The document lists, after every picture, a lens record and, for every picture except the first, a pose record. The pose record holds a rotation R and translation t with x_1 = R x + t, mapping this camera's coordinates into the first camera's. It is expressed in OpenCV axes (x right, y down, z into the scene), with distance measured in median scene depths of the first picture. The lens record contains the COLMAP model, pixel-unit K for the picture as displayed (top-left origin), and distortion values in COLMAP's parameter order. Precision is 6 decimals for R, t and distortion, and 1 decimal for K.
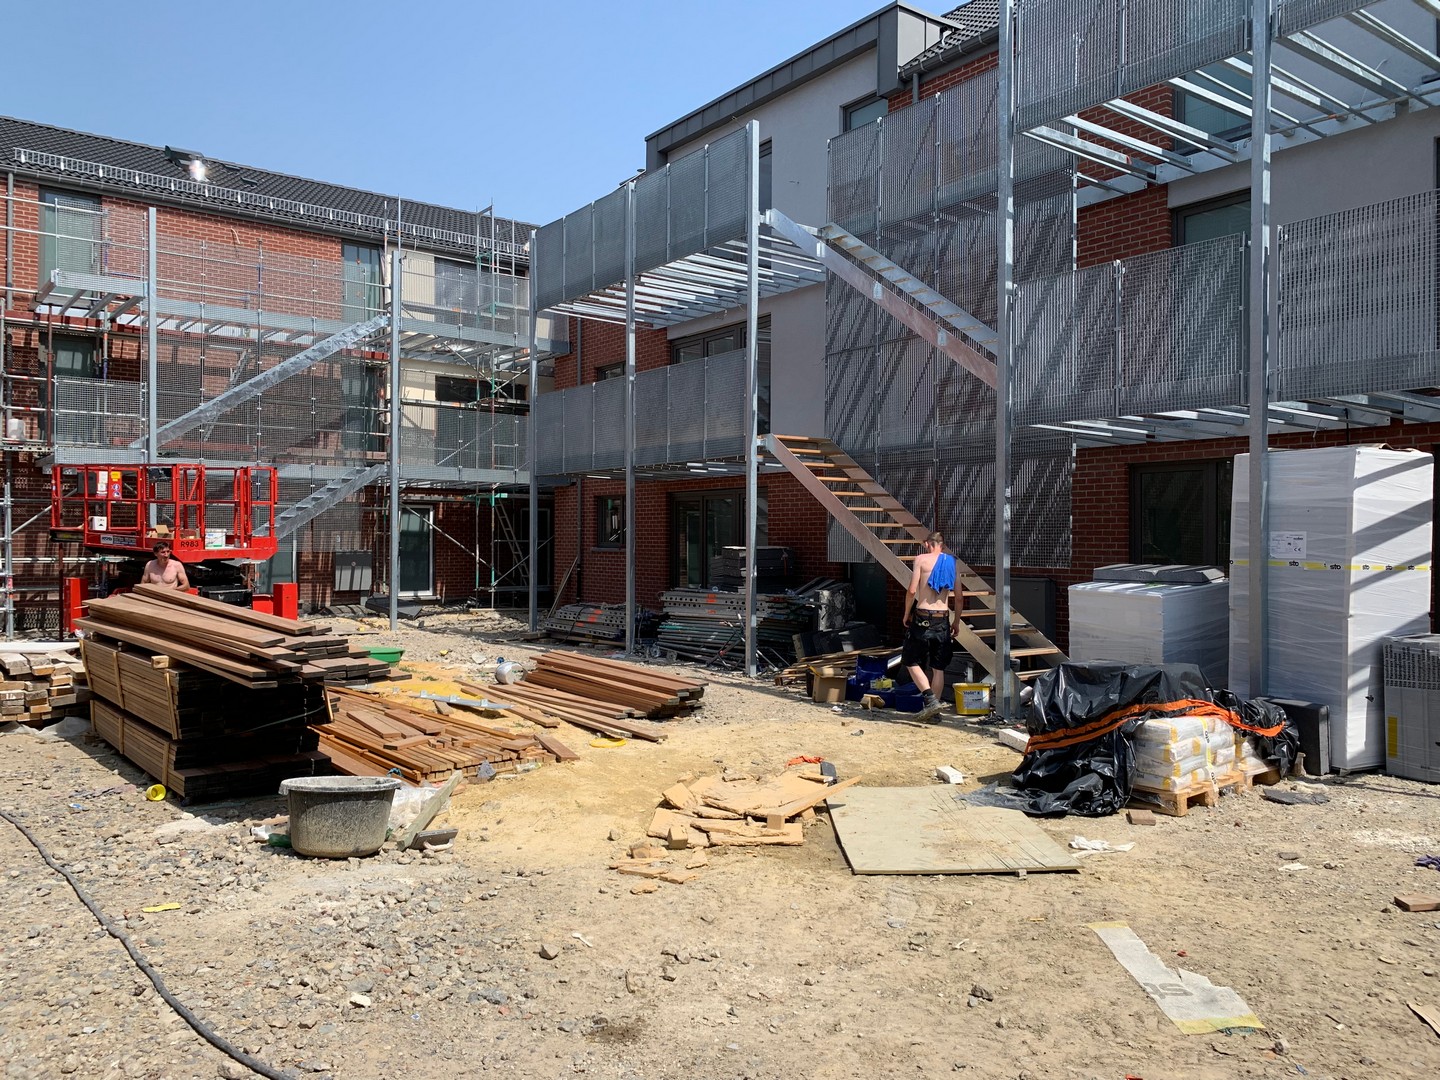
lens RADIAL K [[1101.7, 0, 727.5], [0, 1101.7, 540.7], [0, 0, 1]] dist [-0.000145, -0.001030]
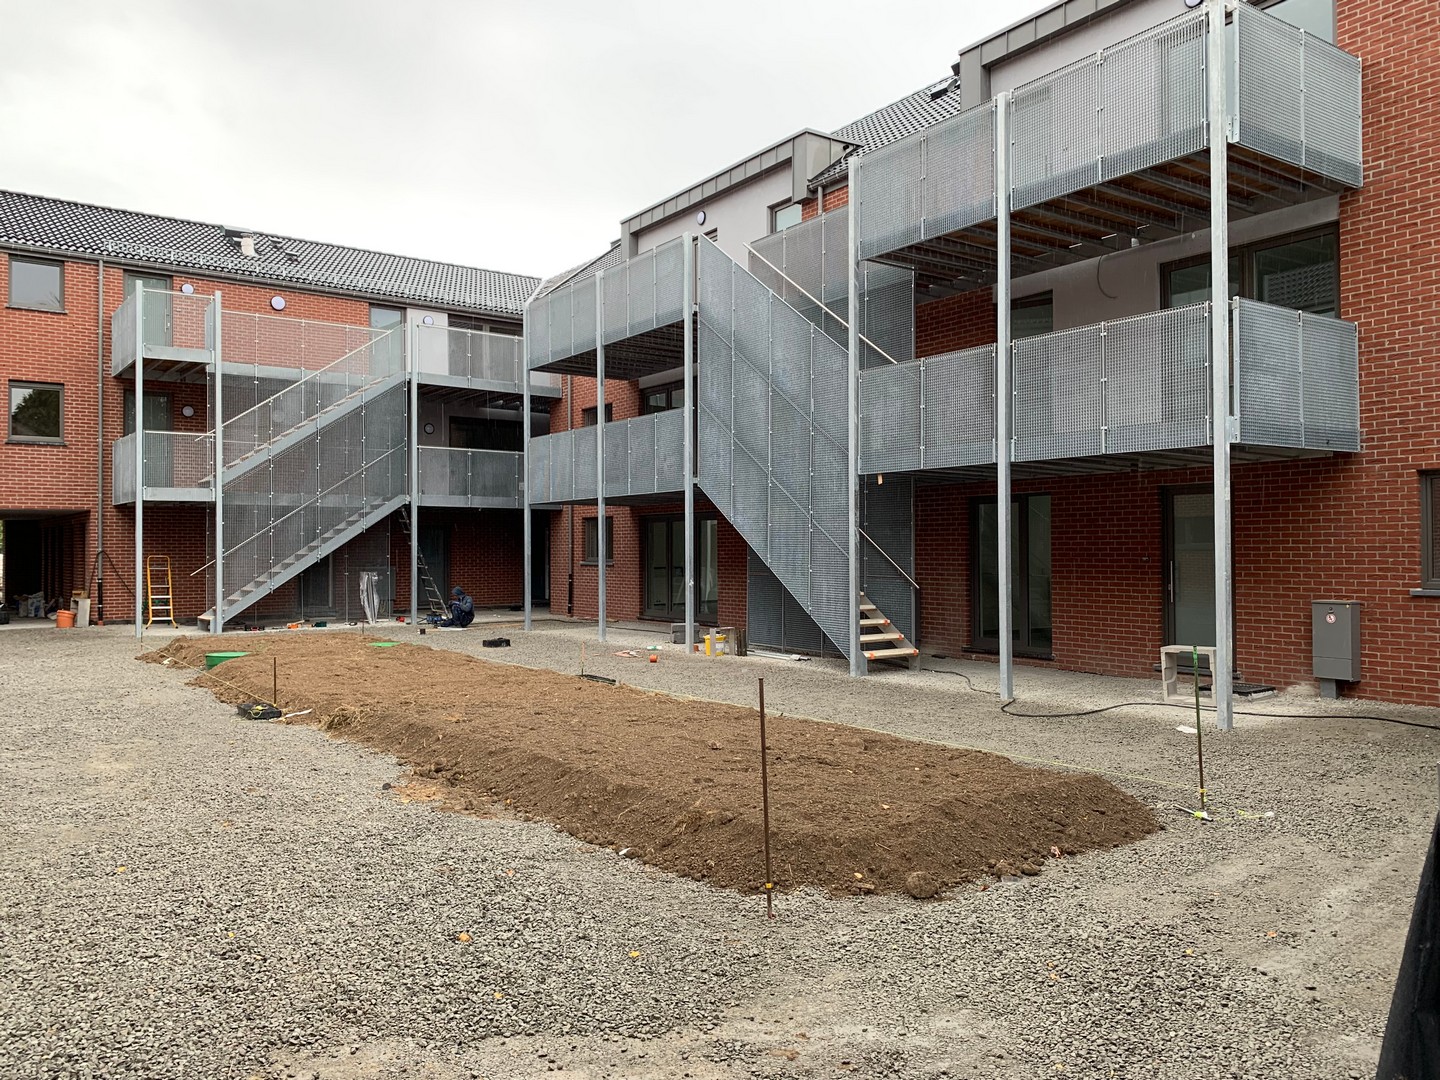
lens RADIAL K [[1101.7, 0, 716.7], [0, 1101.7, 539.6], [0, 0, 1]] dist [-0.000145, -0.001030]
pose [[0.999621, -0.011753, -0.024885, 0.059655], [0.011412, 0.999839, -0.013829, 0.000364], [0.025044, 0.013539, 0.999595, -0.207453]]
